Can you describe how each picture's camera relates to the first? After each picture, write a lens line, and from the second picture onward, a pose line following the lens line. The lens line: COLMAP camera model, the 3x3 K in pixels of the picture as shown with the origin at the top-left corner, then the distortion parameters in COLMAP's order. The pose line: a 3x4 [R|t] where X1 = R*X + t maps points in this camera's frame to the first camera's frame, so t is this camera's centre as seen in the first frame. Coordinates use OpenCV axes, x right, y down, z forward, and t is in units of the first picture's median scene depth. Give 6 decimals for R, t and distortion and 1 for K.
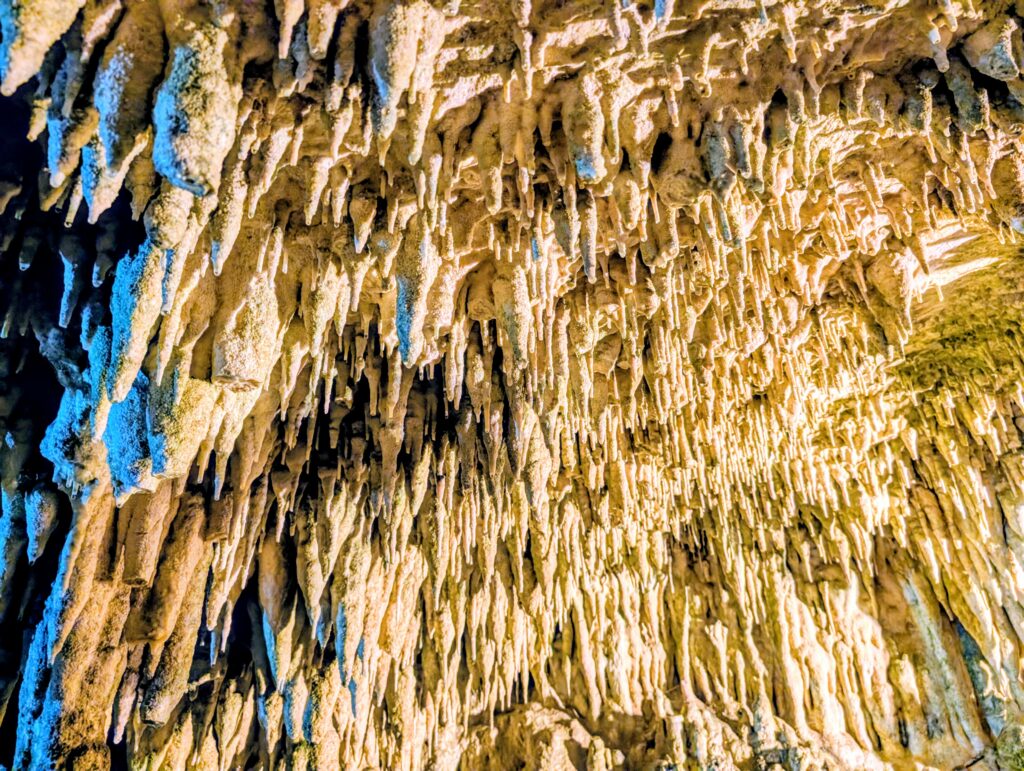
lens RADIAL K [[733.9, 0, 512.0], [0, 733.9, 385.5], [0, 0, 1]] dist [0.002382, 0.002304]
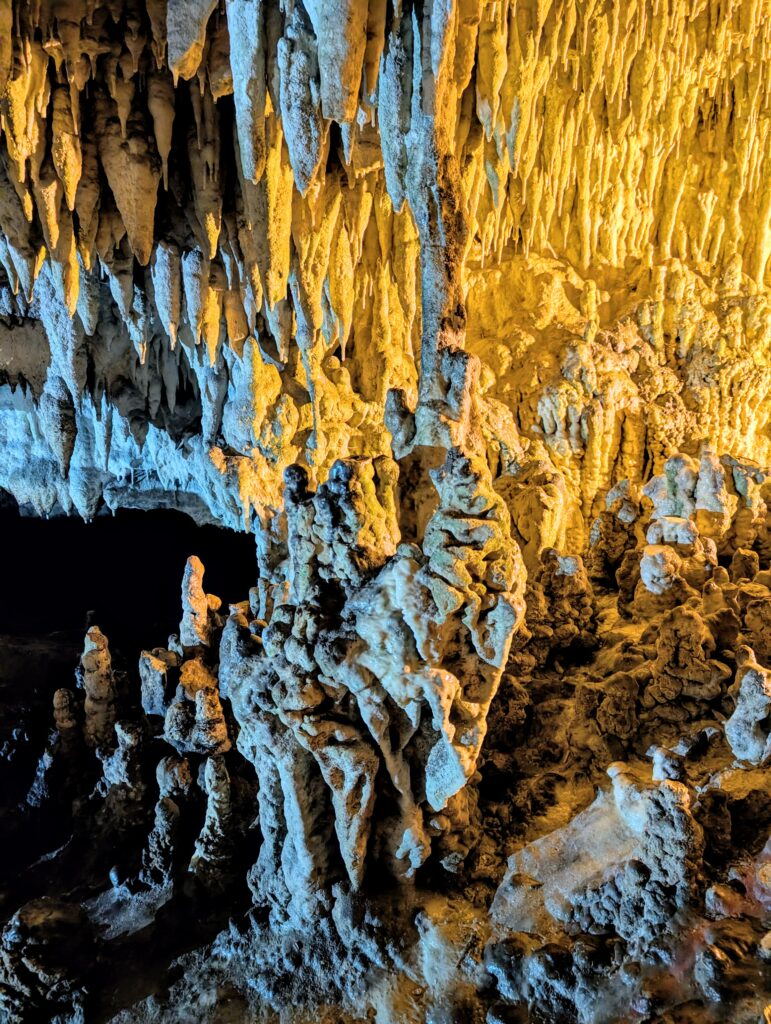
lens RADIAL K [[733.9, 0, 385.5], [0, 733.9, 512.0], [0, 0, 1]] dist [0.002382, 0.002304]
pose [[0.997415, 0.046887, 0.054448, -0.249859], [-0.070480, 0.785851, 0.614387, 0.062042], [-0.013981, -0.616636, 0.787124, -0.157239]]
